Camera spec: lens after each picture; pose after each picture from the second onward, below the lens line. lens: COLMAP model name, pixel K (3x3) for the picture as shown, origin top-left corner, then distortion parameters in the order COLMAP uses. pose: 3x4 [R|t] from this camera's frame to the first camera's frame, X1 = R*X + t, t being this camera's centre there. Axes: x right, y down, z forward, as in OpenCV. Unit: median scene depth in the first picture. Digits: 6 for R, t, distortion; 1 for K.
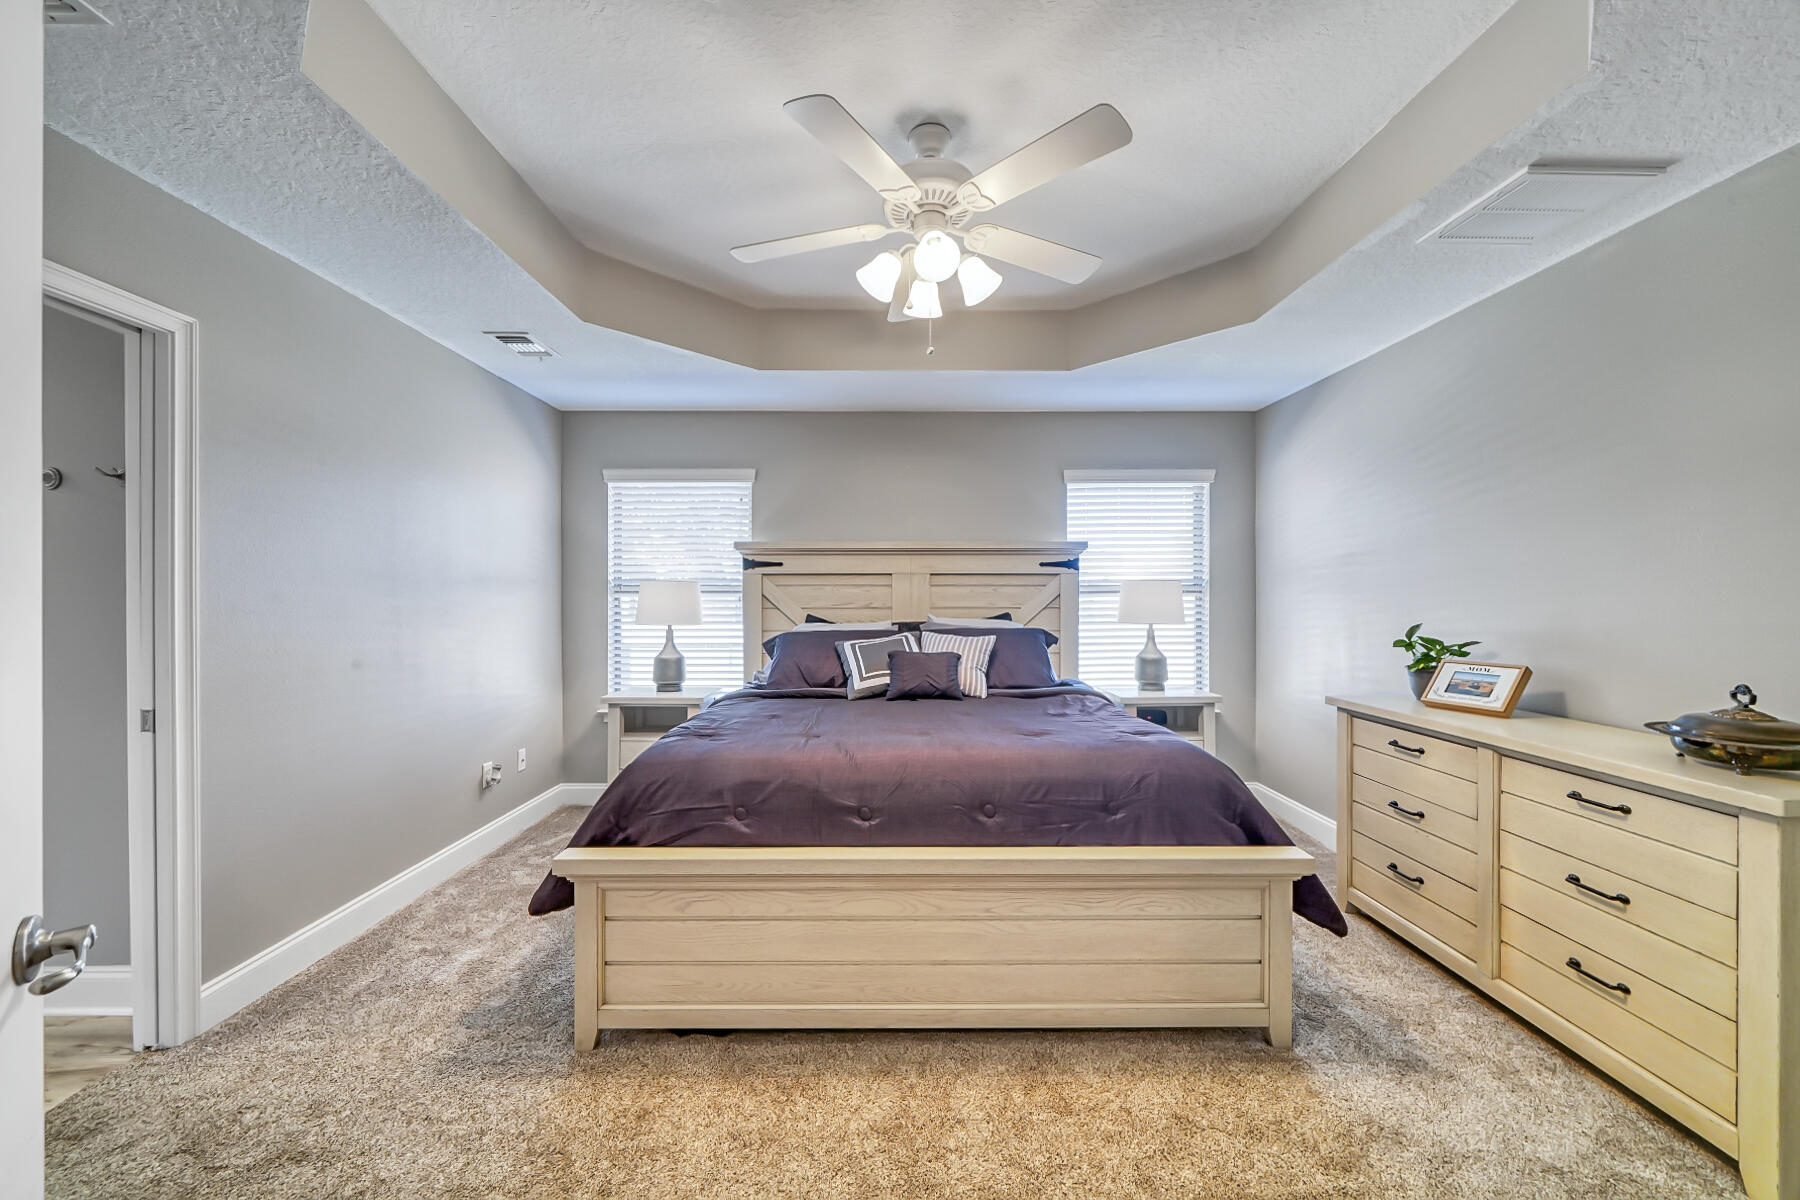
lens RADIAL K [[623.3, 0, 891.9], [0, 623.3, 592.4], [0, 0, 1]] dist [-0.000810, -0.000004]
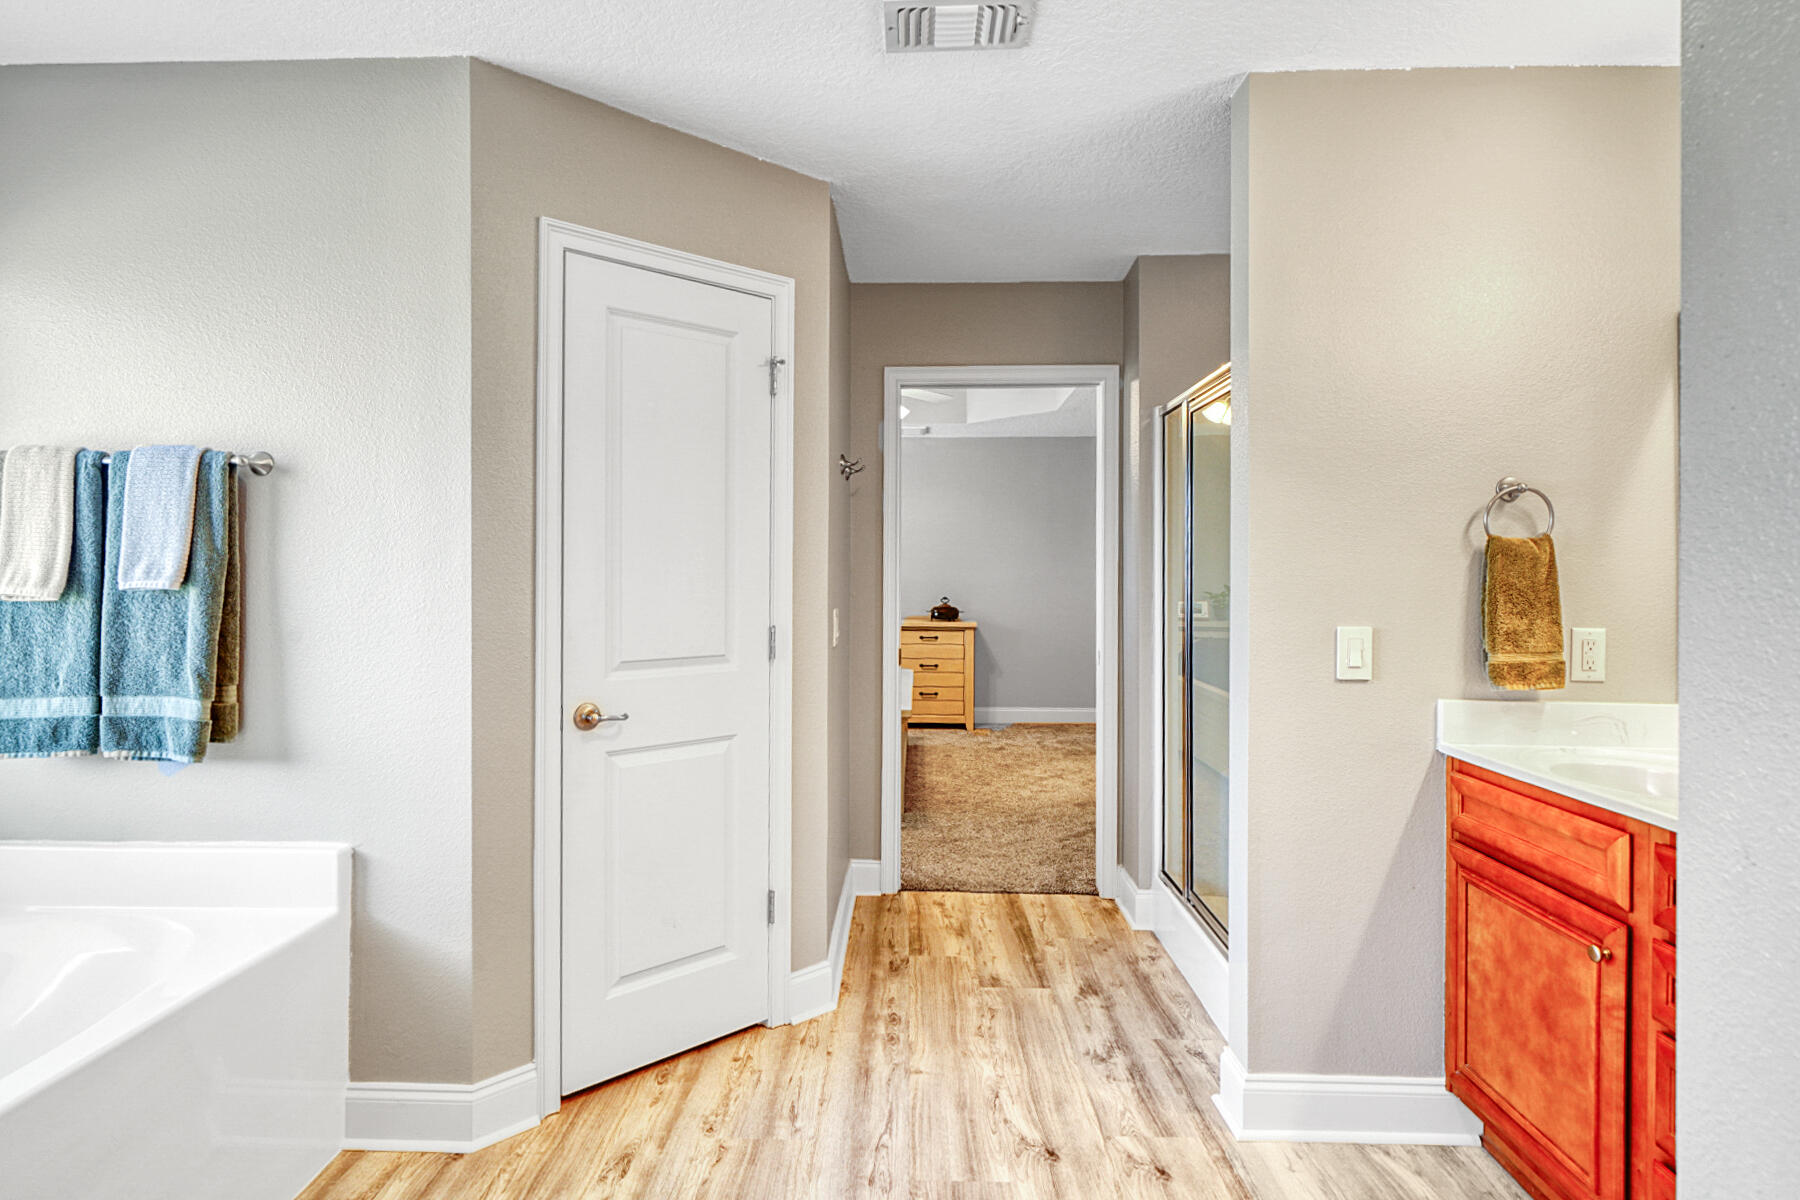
lens RADIAL K [[910.1, 0, 900.0], [0, 910.1, 600.0], [0, 0, 1]] dist [0.001423, 0.000490]
pose [[0.021359, -0.020366, 0.999564, -1.321617], [-0.001875, 0.999790, 0.020411, 0.022957], [-0.999770, -0.002310, 0.021316, 0.418213]]
